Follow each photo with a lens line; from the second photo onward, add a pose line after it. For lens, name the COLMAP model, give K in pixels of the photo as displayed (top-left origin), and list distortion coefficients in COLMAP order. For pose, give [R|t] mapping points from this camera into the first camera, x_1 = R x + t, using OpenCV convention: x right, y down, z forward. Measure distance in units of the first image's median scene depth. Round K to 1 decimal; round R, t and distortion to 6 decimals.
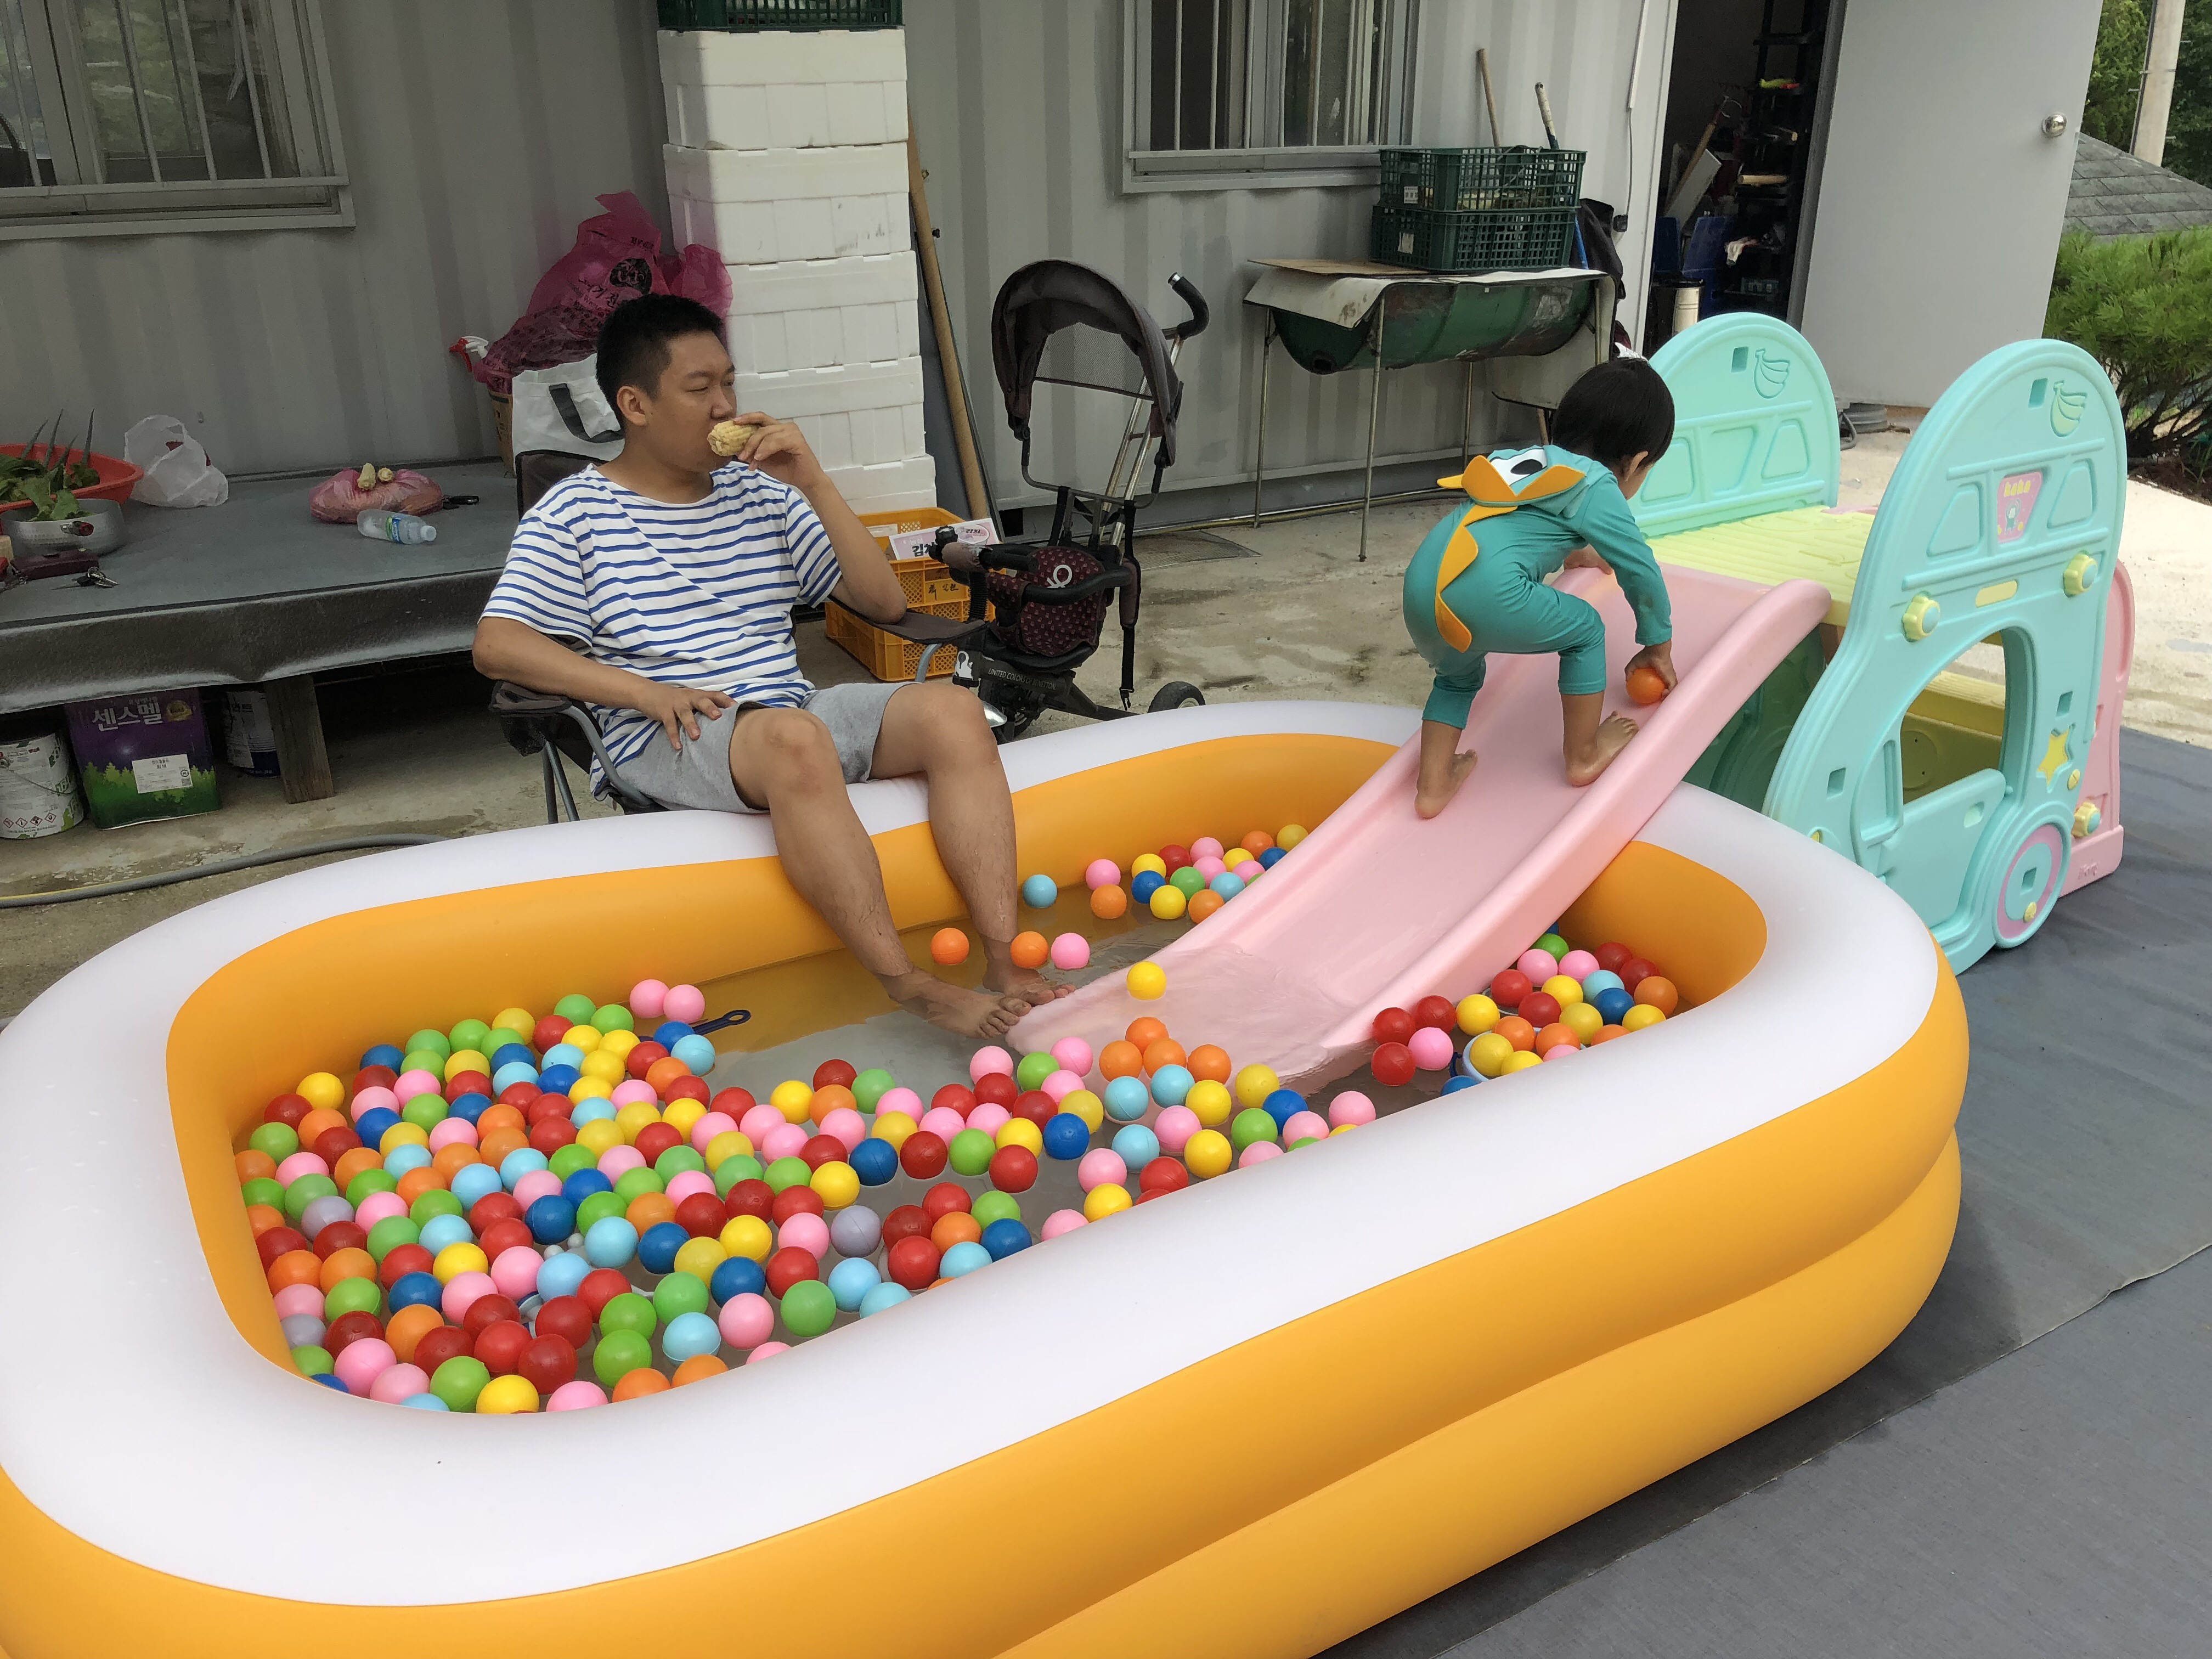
lens RADIAL K [[1889.3, 0, 1213.5], [0, 1889.3, 833.7], [0, 0, 1]] dist [0.019884, 0.010732]
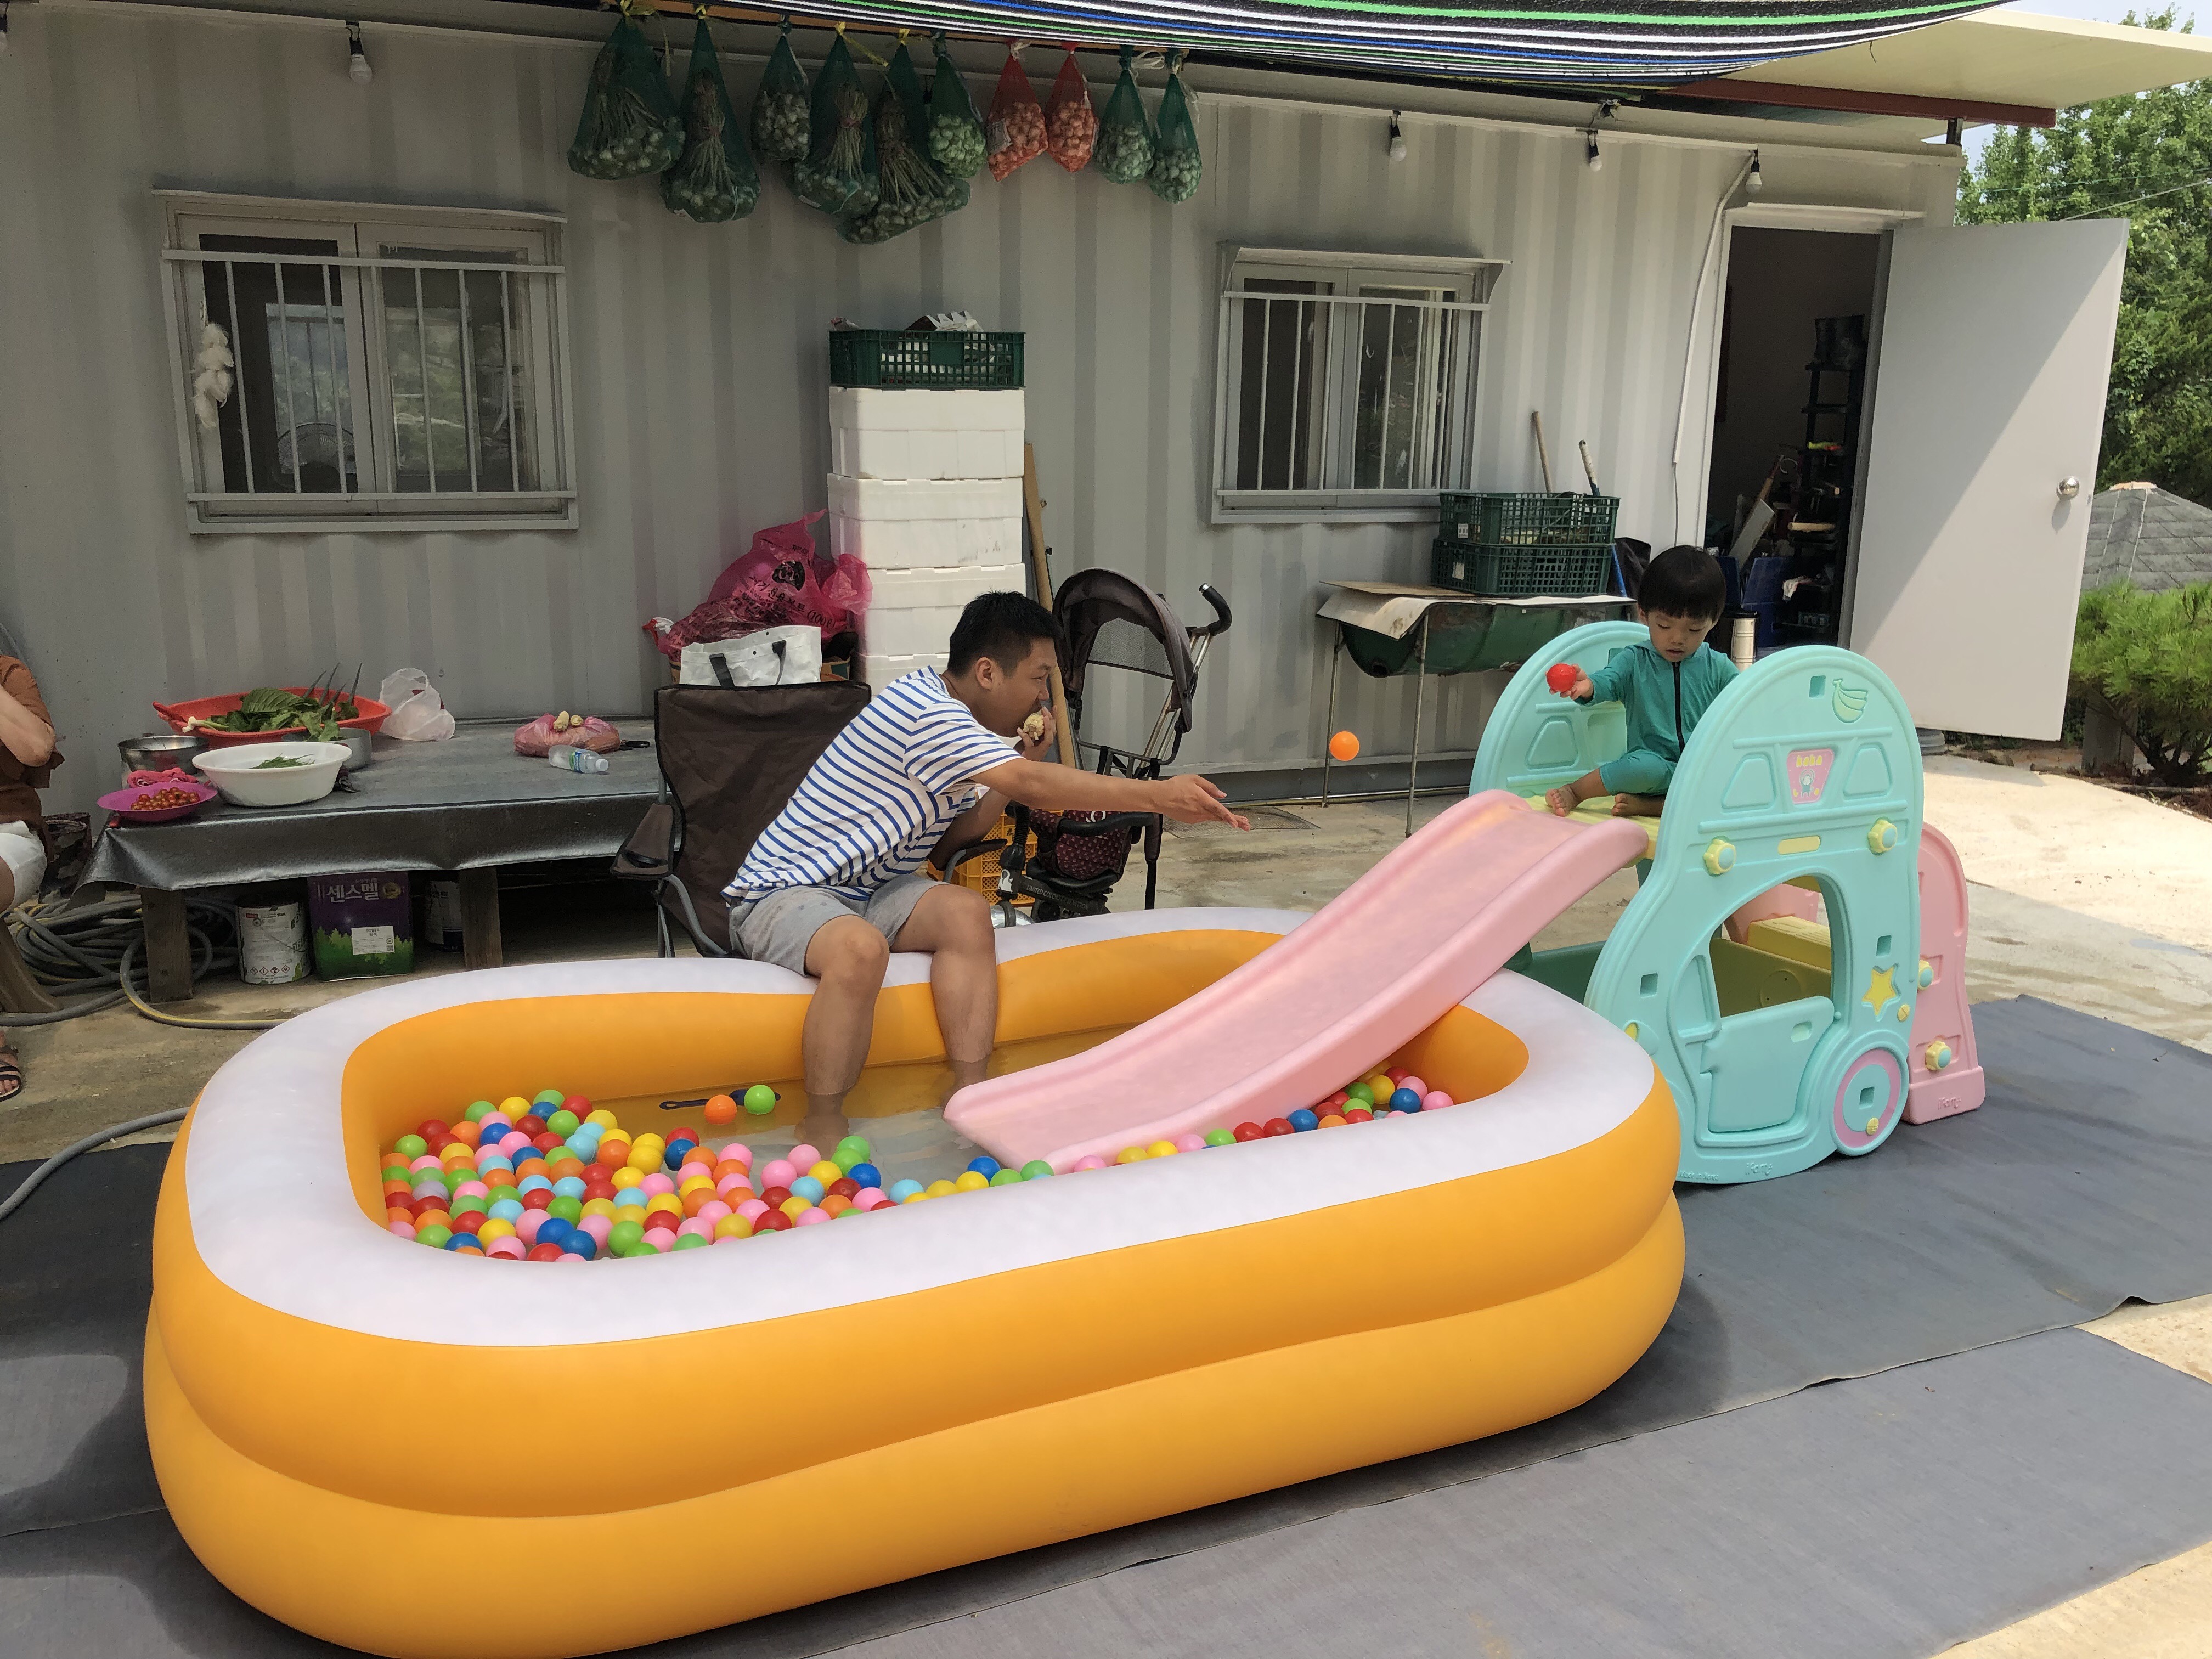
lens RADIAL K [[1803.6, 0, 1190.2], [0, 1803.6, 829.6], [0, 0, 1]] dist [0.147411, -0.336672]
pose [[0.994388, 0.043763, -0.096319, 0.075708], [-0.058626, 0.985802, -0.157344, 0.042587], [0.088065, 0.162108, 0.982835, -0.119354]]
